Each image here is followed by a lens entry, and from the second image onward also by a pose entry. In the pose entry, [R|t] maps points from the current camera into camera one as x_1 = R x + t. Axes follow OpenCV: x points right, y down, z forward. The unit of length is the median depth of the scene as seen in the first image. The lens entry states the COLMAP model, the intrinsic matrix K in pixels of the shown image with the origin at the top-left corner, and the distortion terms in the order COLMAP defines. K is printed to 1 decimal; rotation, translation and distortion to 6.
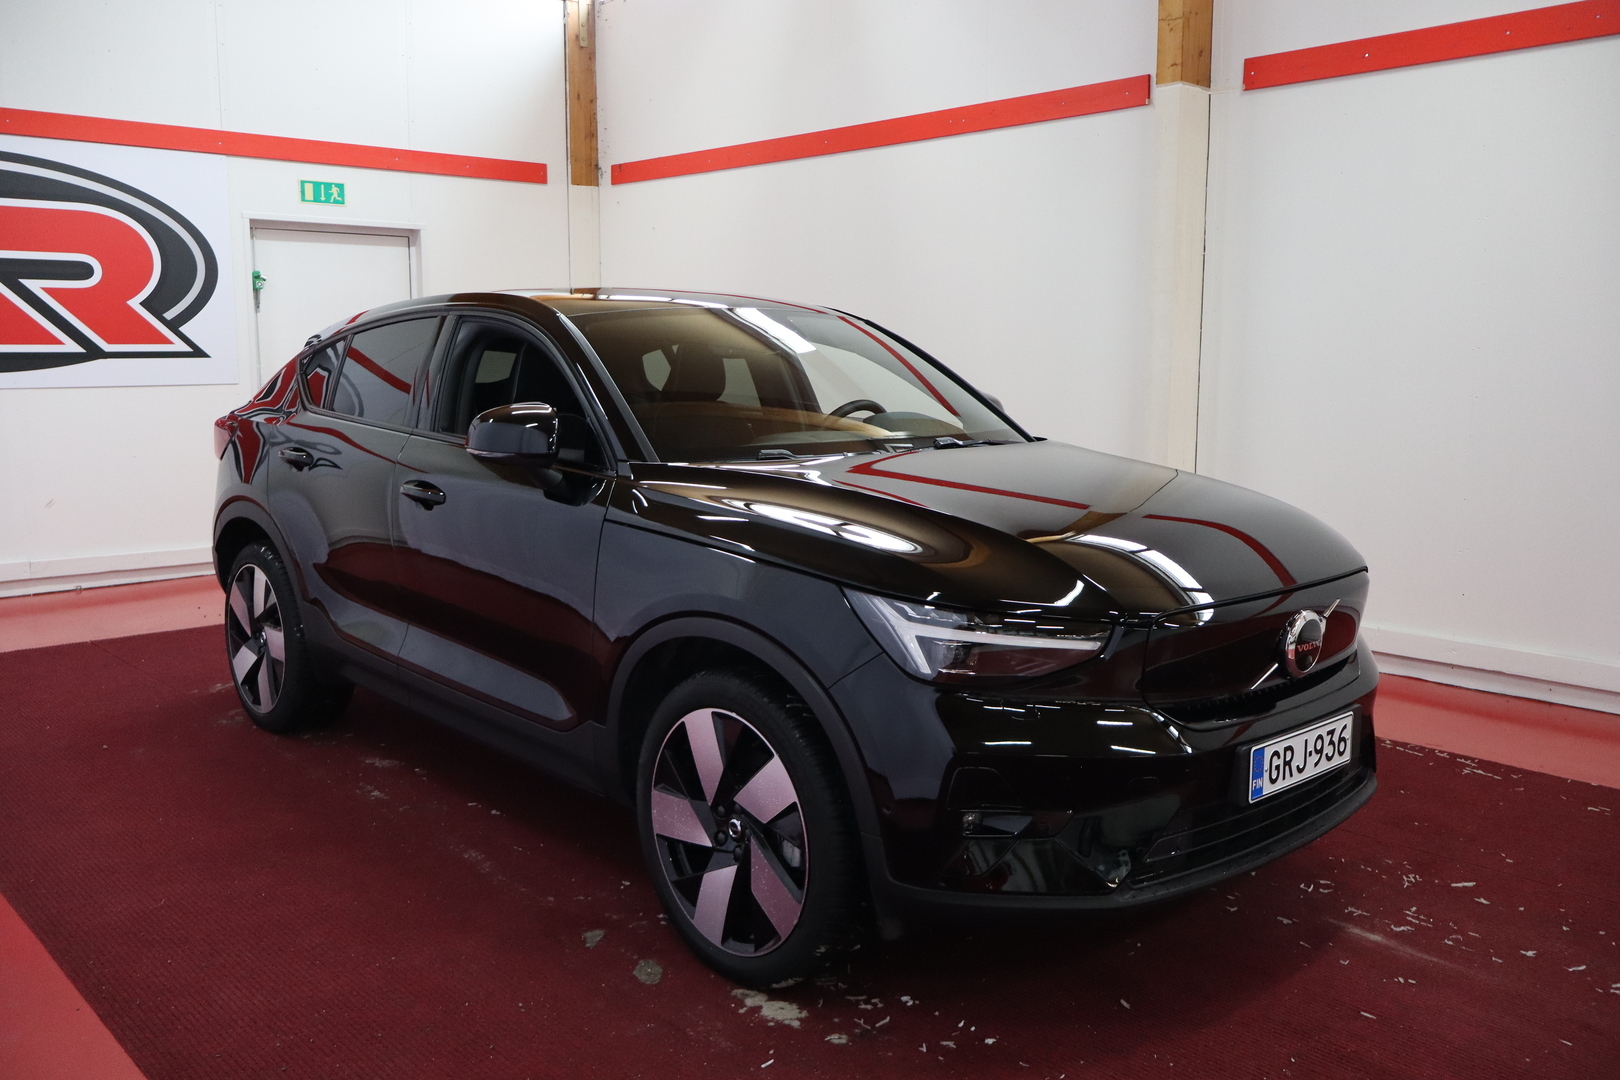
lens RADIAL K [[1342.7, 0, 815.4], [0, 1342.7, 537.8], [0, 0, 1]] dist [-0.005217, 0.001809]
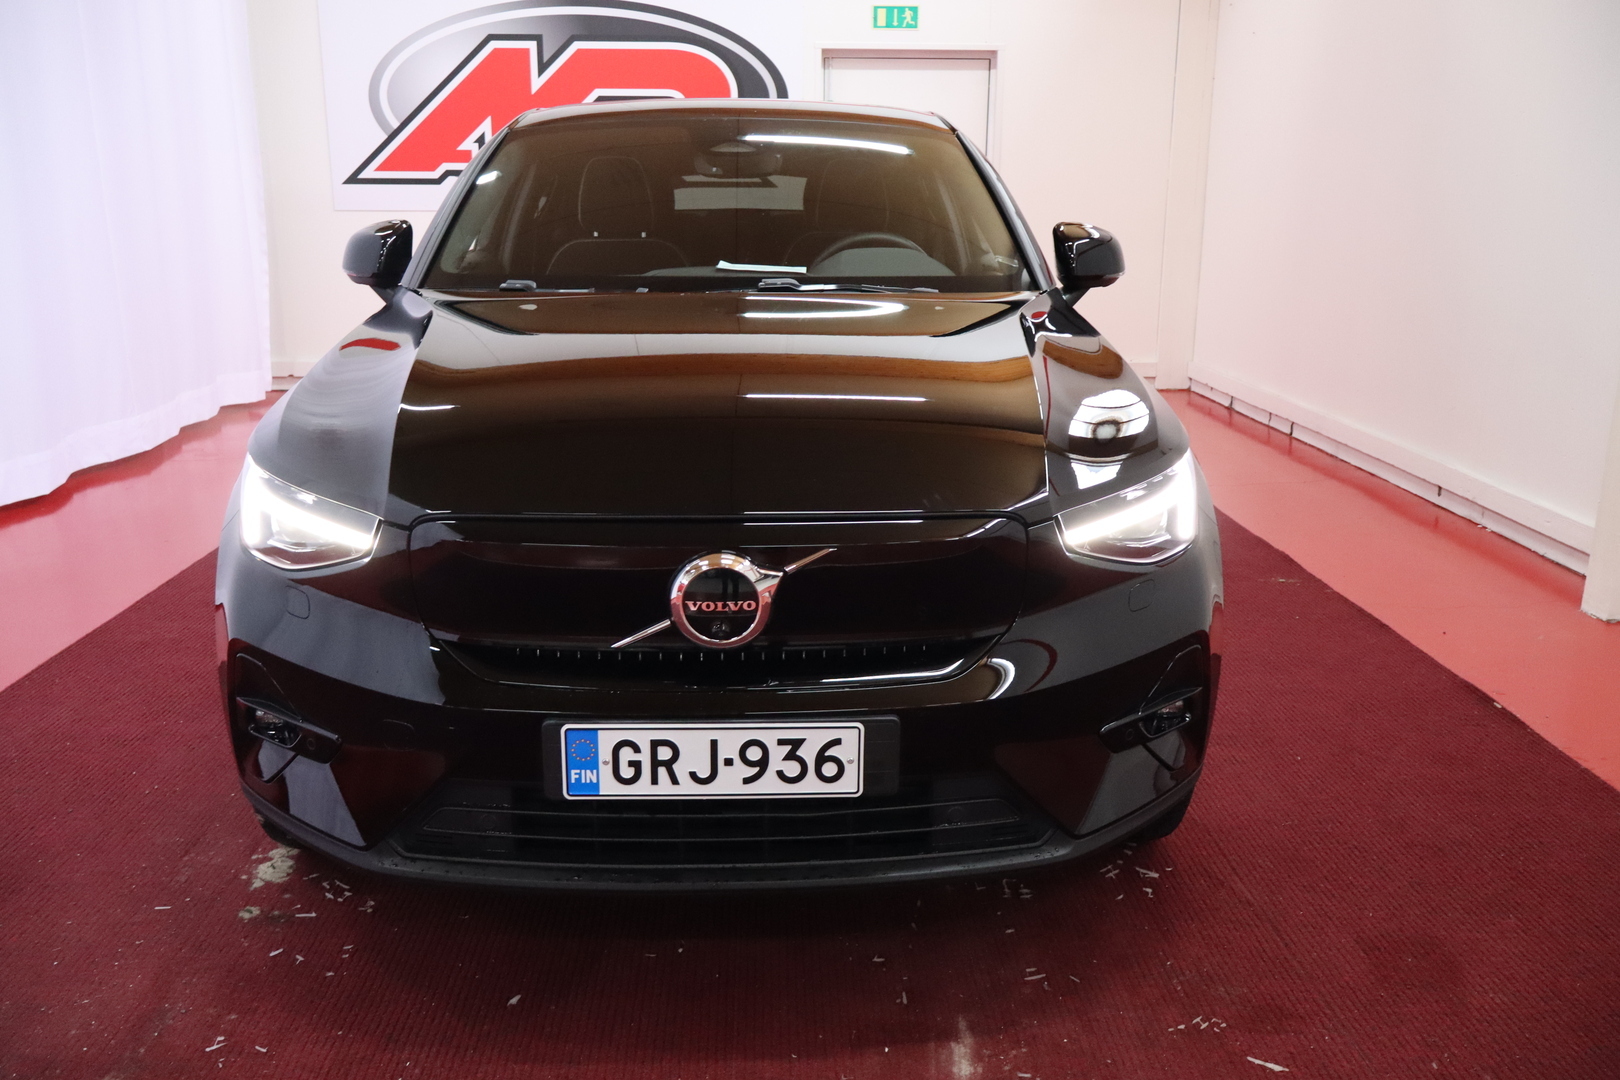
lens RADIAL K [[1342.7, 0, 811.7], [0, 1342.7, 538.6], [0, 0, 1]] dist [-0.005217, 0.001809]
pose [[0.770948, 0.166447, -0.614764, 0.285750], [-0.093782, 0.984393, 0.148915, -0.019985], [0.629955, -0.057152, 0.774526, 0.180195]]
